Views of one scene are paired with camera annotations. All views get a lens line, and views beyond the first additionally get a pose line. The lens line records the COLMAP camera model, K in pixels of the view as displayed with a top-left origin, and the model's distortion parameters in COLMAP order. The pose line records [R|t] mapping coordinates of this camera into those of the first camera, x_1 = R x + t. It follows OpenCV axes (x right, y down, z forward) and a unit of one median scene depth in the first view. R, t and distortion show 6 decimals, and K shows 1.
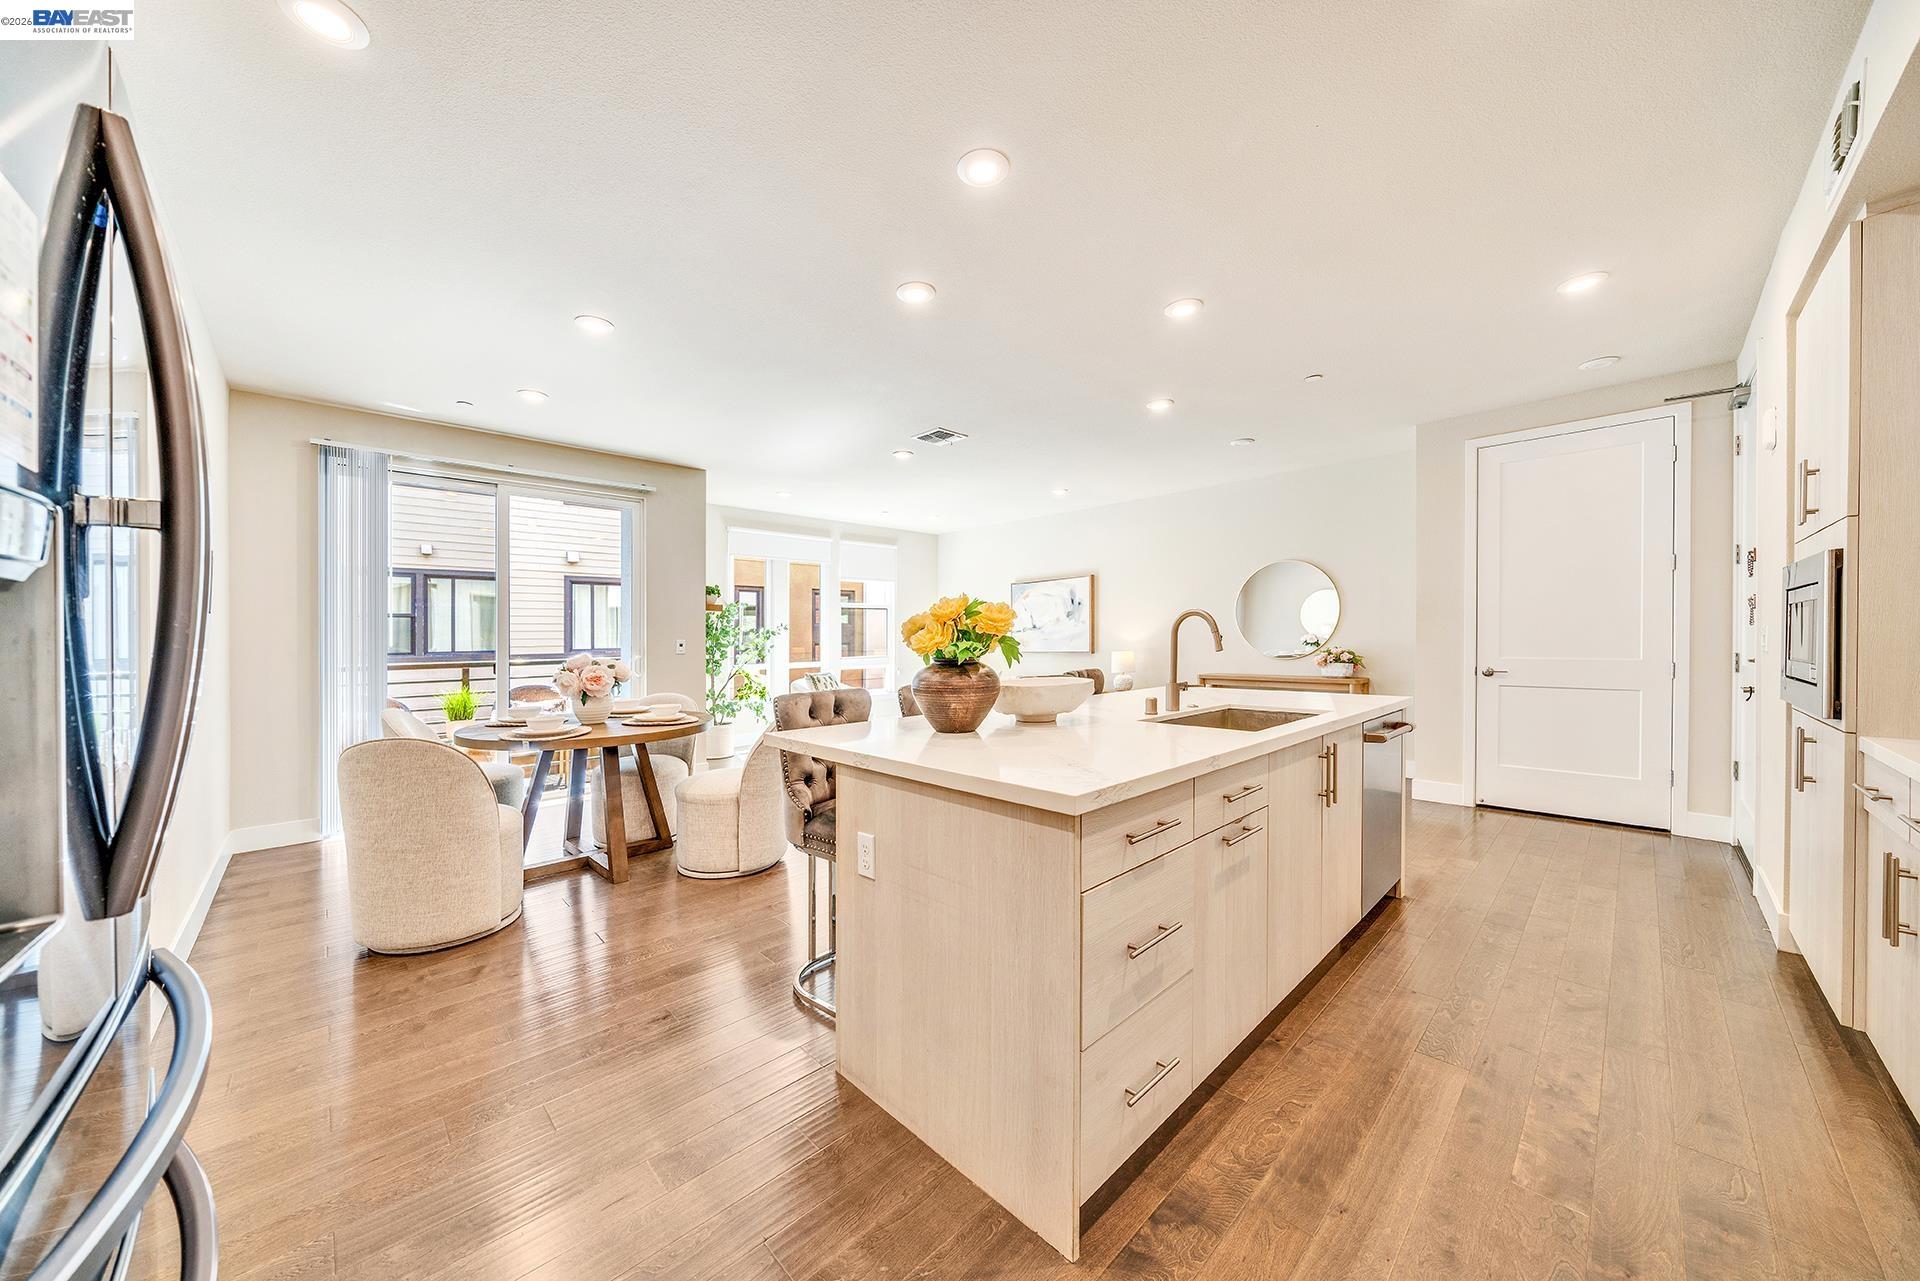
lens RADIAL K [[657.9, 0, 942.7], [0, 657.9, 645.3], [0, 0, 1]] dist [-0.006327, -0.000043]
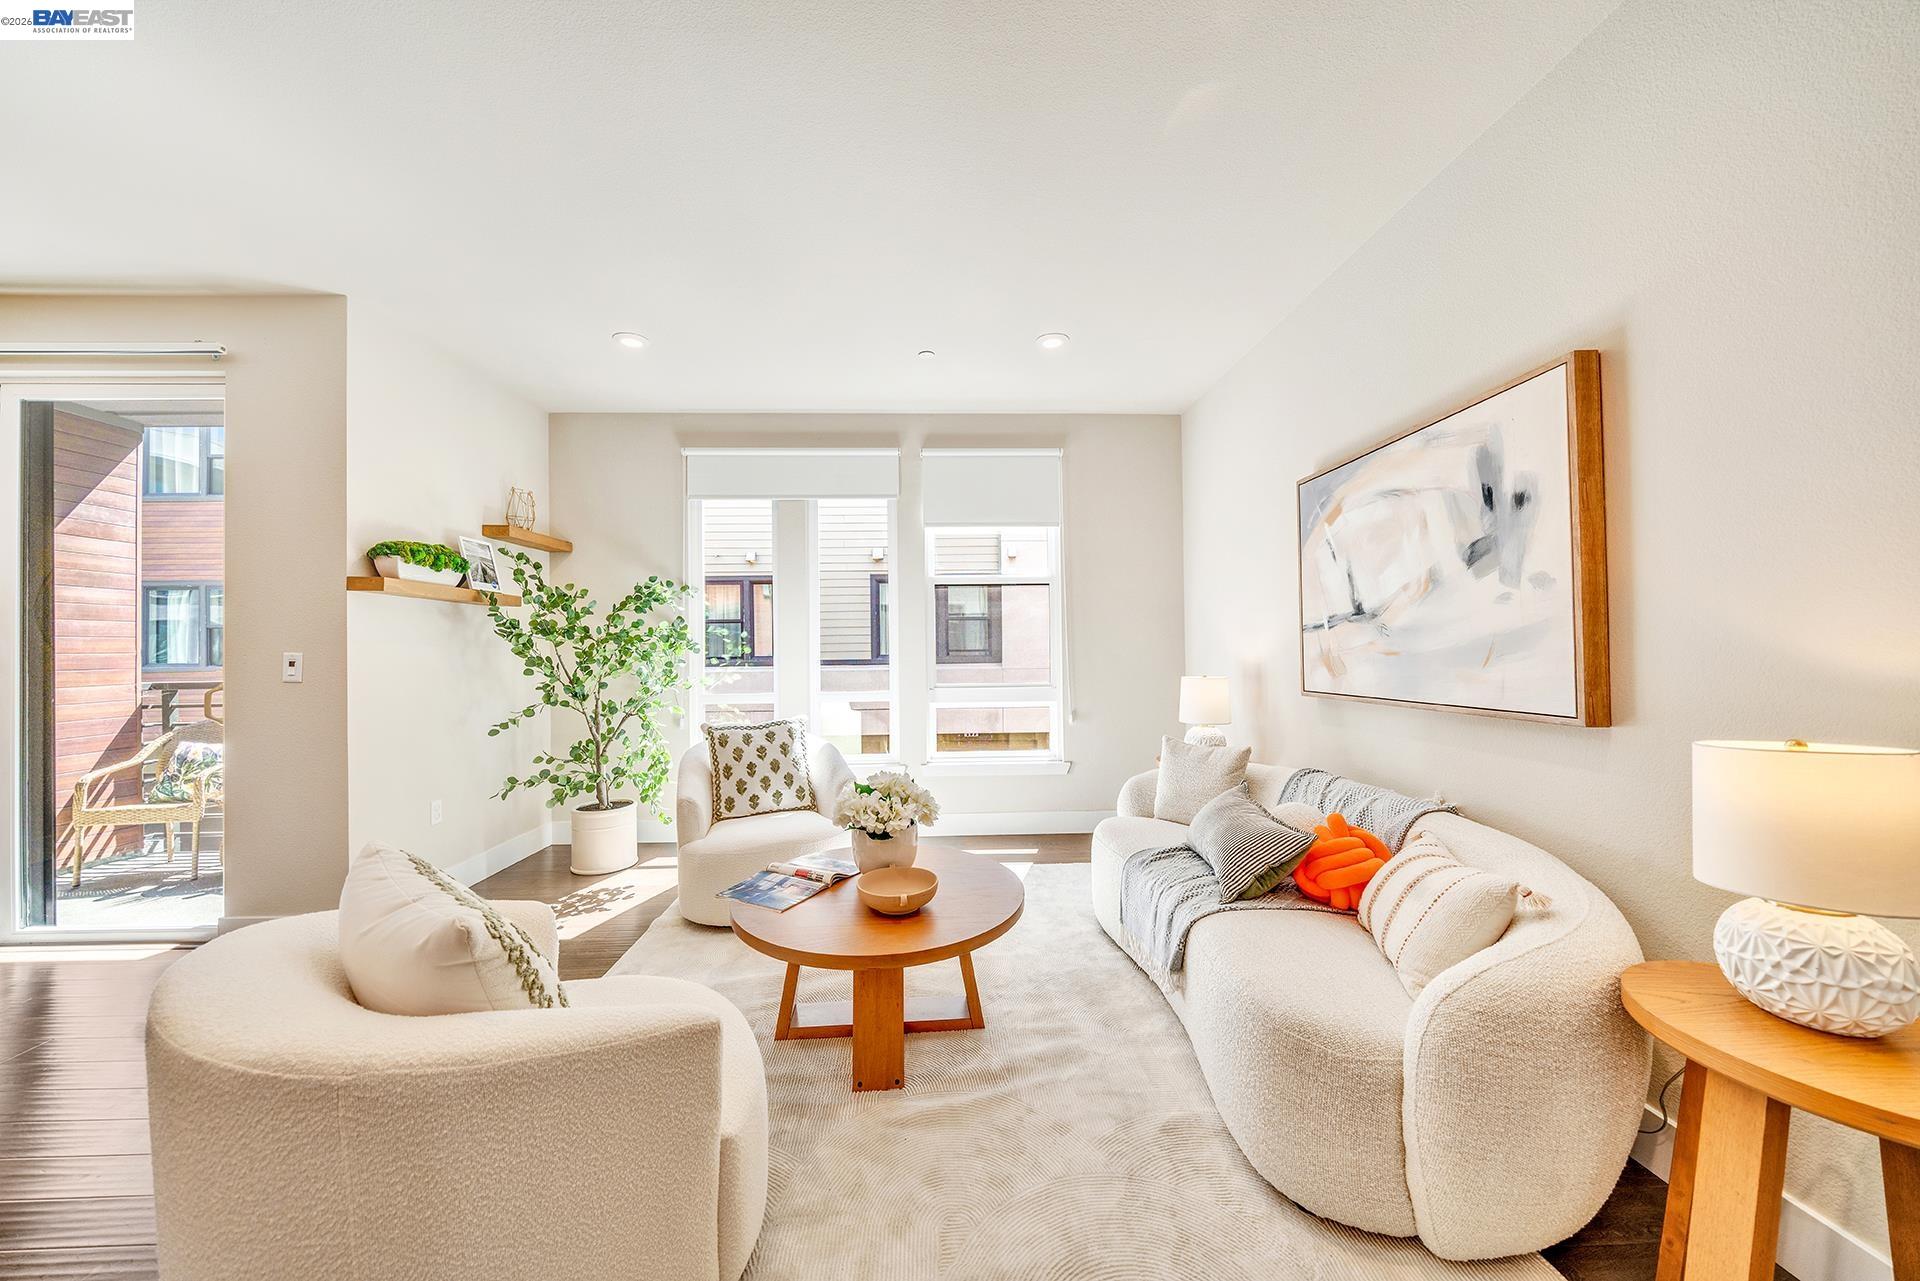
lens RADIAL K [[663.0, 0, 949.7], [0, 663.0, 653.2], [0, 0, 1]] dist [-0.008151, -0.000080]
pose [[0.752637, 0.009002, -0.658375, 0.209280], [-0.003582, 0.999948, 0.009577, -0.011572], [0.658426, -0.004850, 0.752629, 0.694359]]
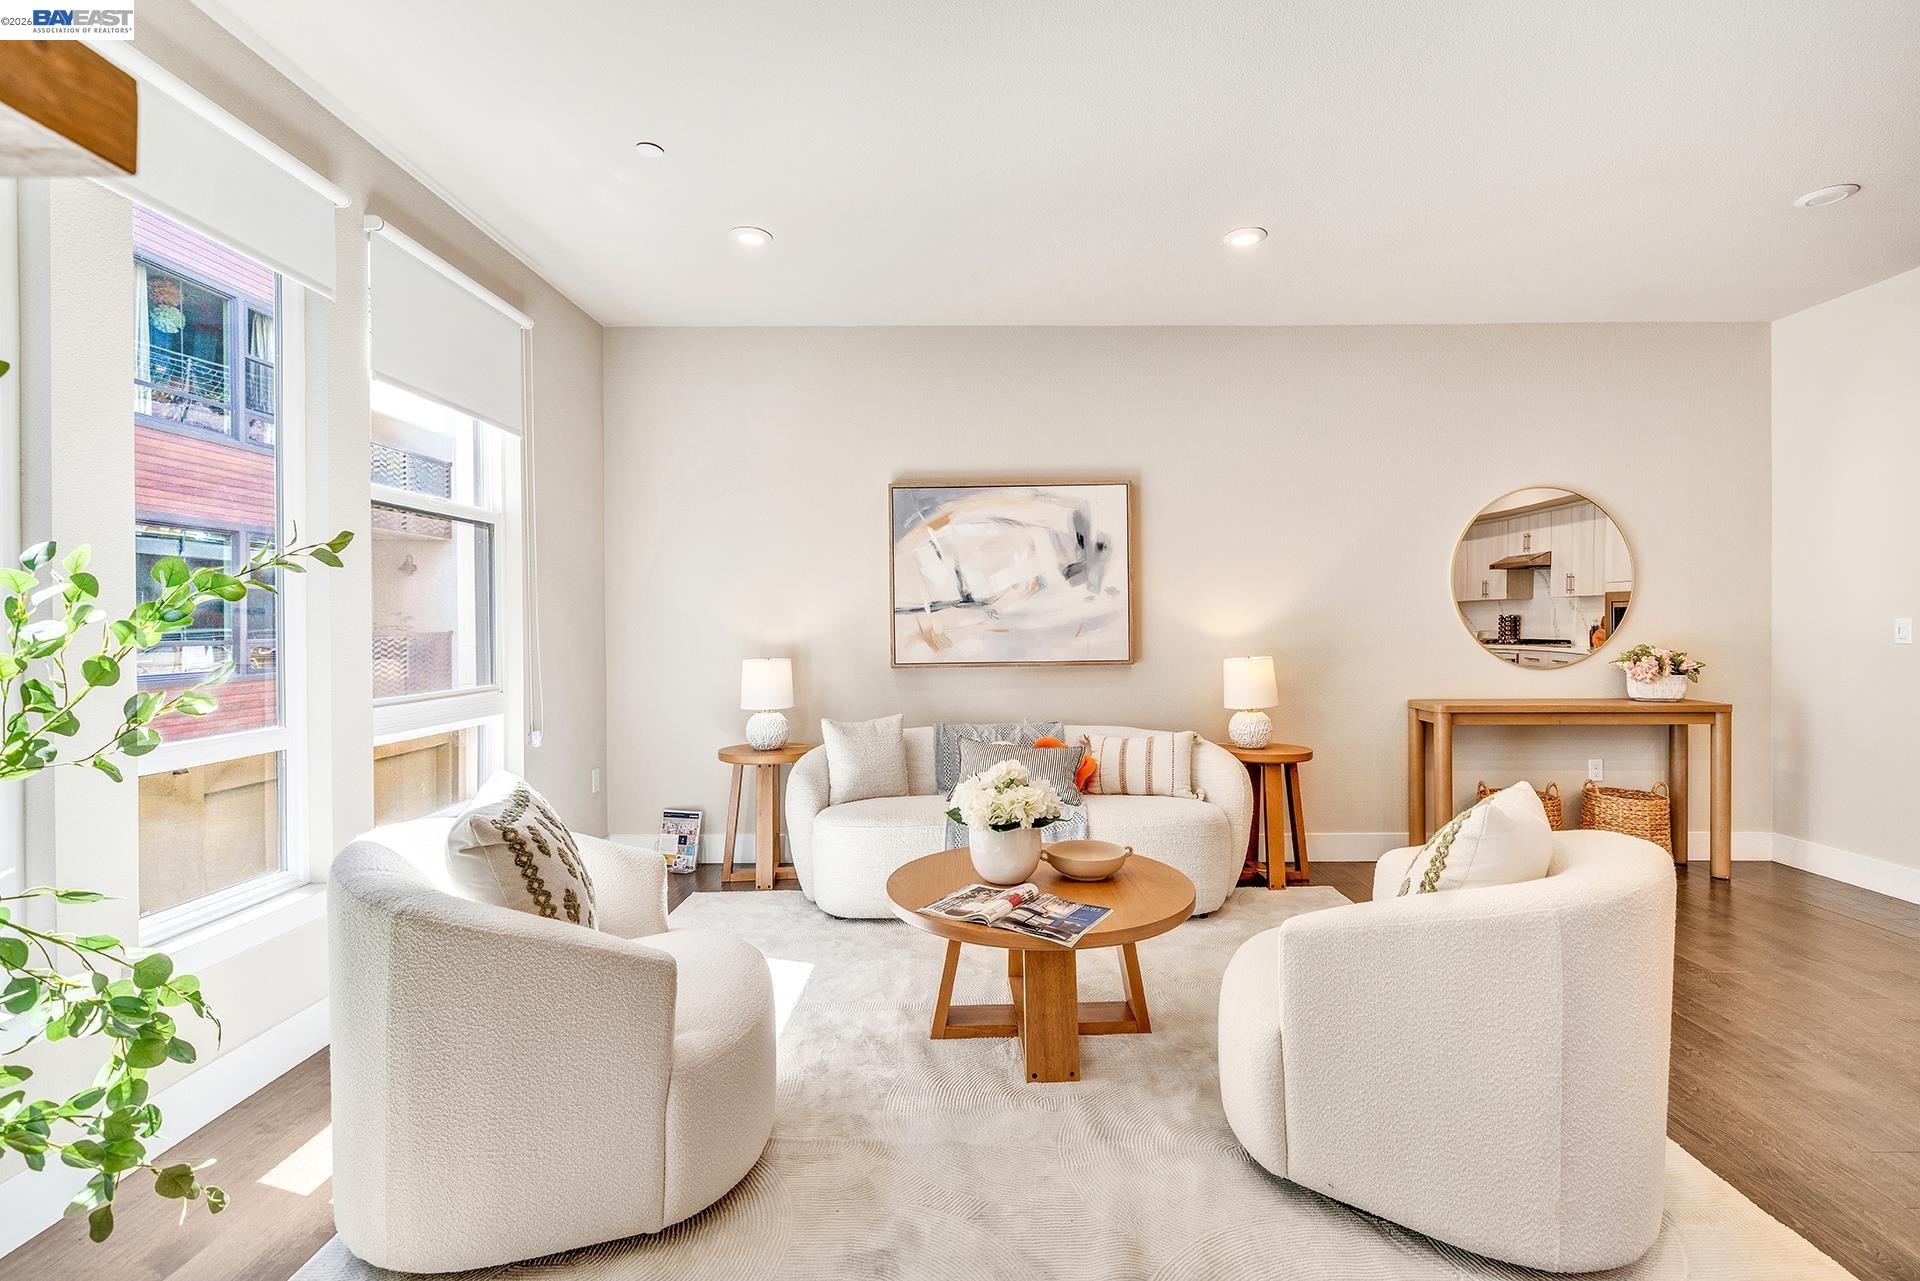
lens RADIAL K [[894.0, 0, 961.4], [0, 894.0, 629.9], [0, 0, 1]] dist [0.002453, 0.000188]
pose [[0.669728, 0.003249, 0.742600, -0.281009], [0.003534, 0.999965, -0.007563, -0.005634], [-0.742598, 0.007690, 0.669693, 0.677468]]
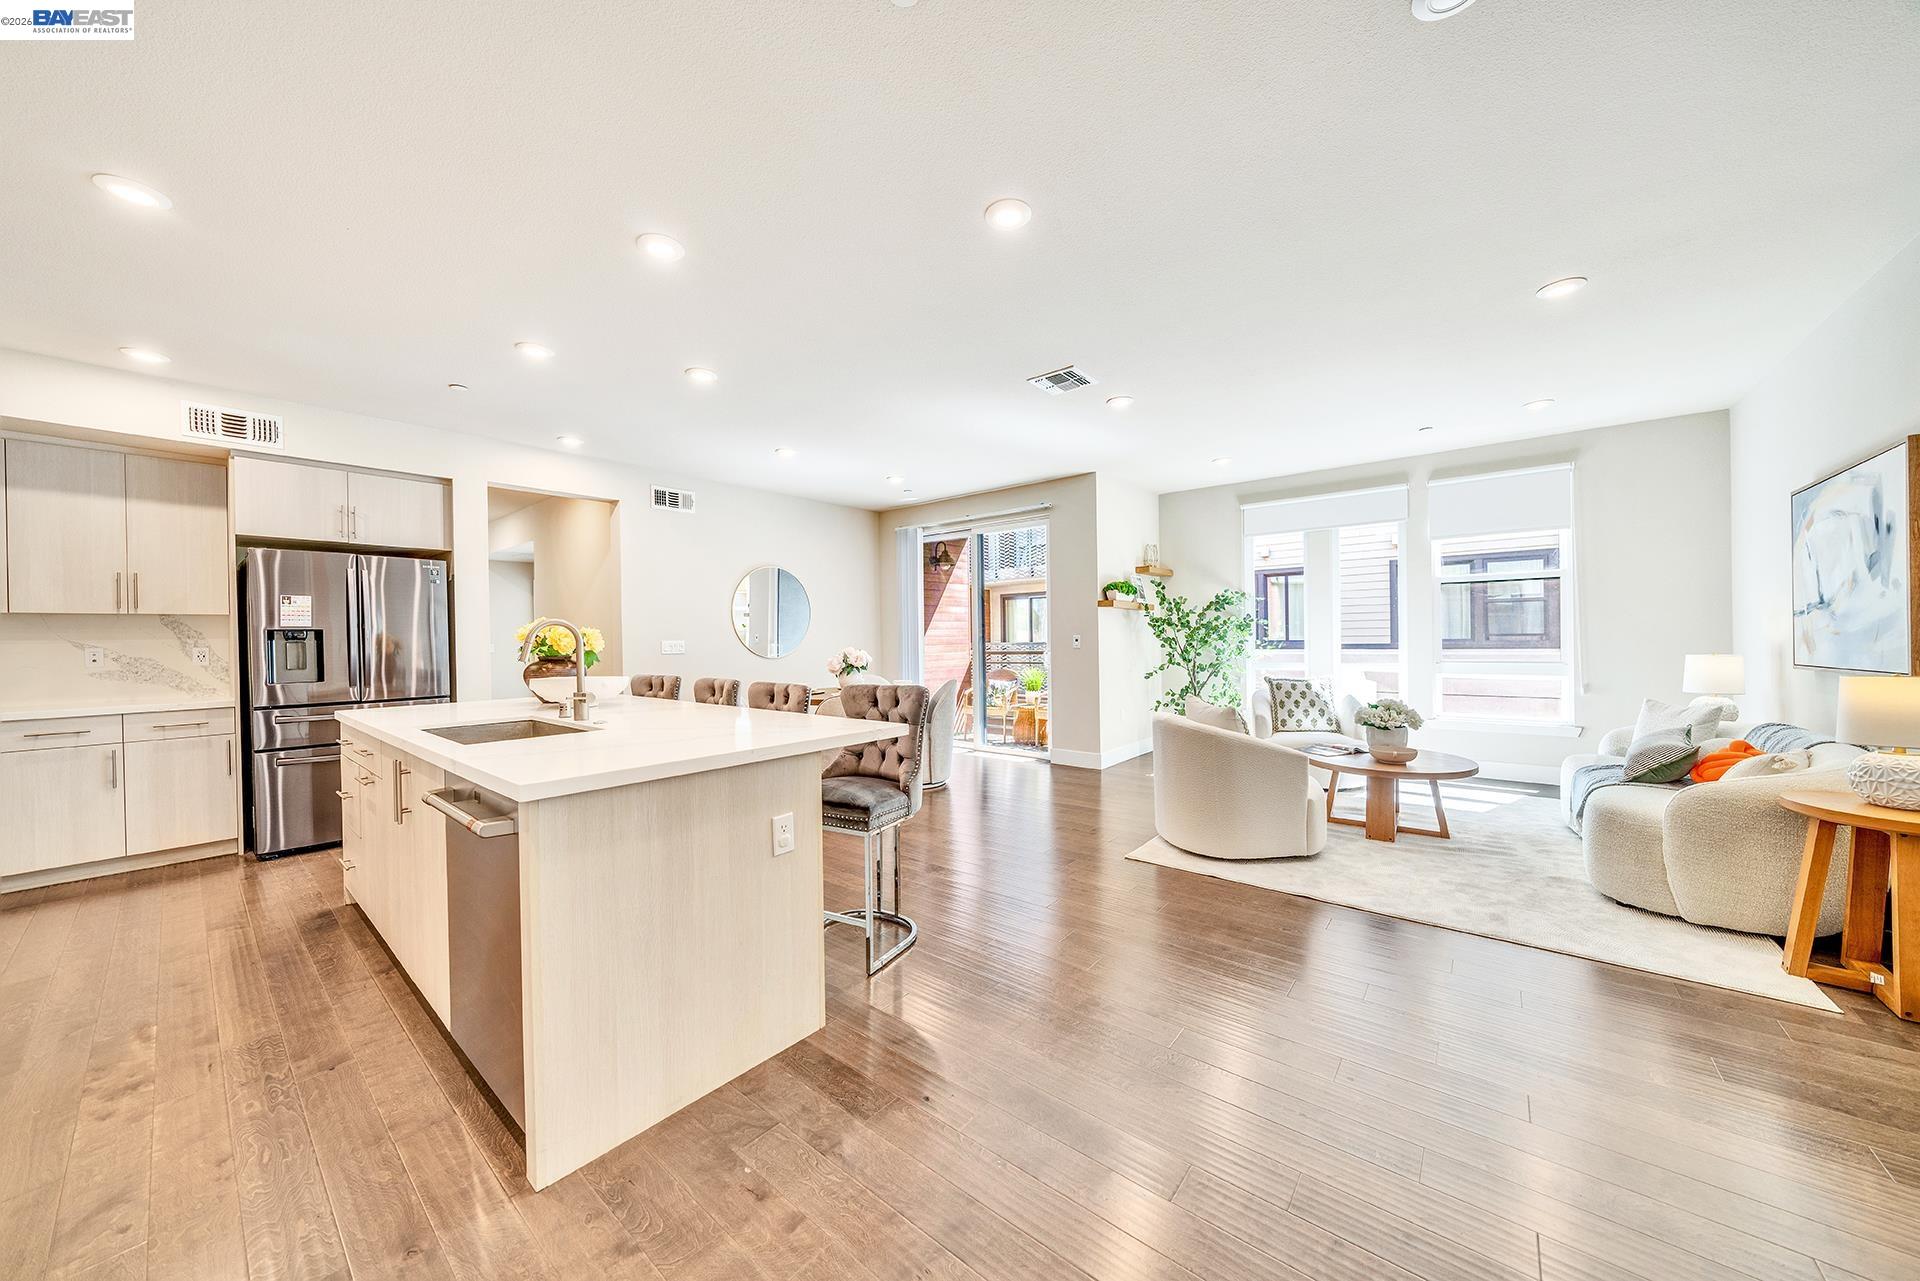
lens RADIAL K [[640.9, 0, 957.2], [0, 640.9, 638.1], [0, 0, 1]] dist [-0.008891, -0.000097]
pose [[0.131616, 0.009437, -0.991256, 0.463430], [0.003818, 0.999942, 0.010027, -0.012300], [0.991293, -0.005104, 0.131573, 0.481269]]
